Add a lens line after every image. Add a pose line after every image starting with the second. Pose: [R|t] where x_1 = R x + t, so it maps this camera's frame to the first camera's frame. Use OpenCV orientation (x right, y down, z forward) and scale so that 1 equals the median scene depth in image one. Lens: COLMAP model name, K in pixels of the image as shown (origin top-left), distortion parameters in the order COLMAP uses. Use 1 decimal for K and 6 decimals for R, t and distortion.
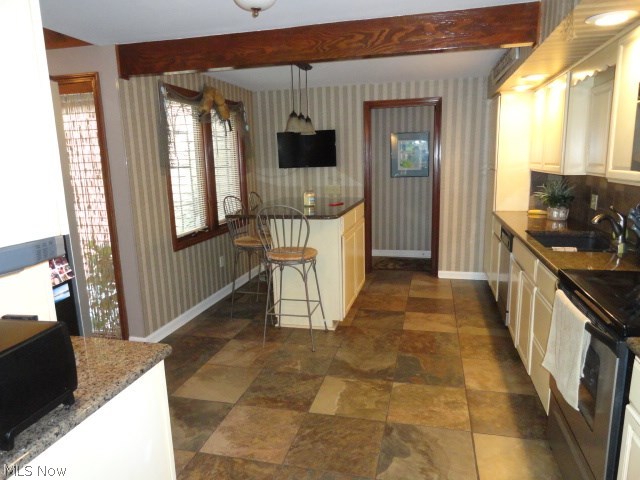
lens RADIAL K [[440.3, 0, 320.6], [0, 440.3, 242.0], [0, 0, 1]] dist [0.003711, -0.001747]
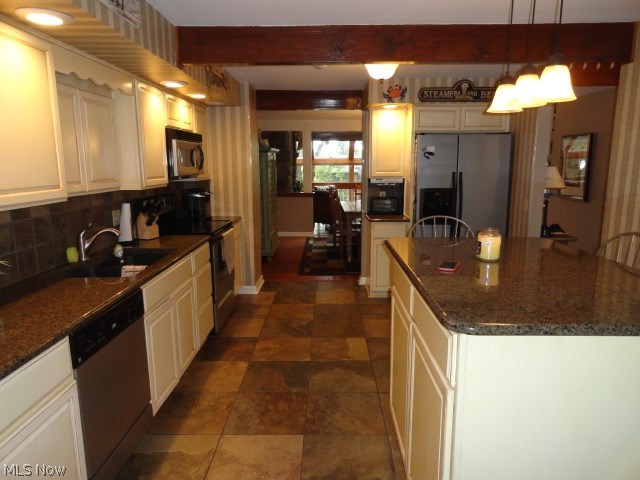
lens RADIAL K [[440.3, 0, 320.1], [0, 440.3, 241.1], [0, 0, 1]] dist [0.003711, -0.001747]
pose [[-0.972625, 0.073902, -0.220315, 0.357114], [-0.010134, 0.933692, 0.357933, -0.372258], [0.232159, 0.350367, -0.907384, 1.875471]]
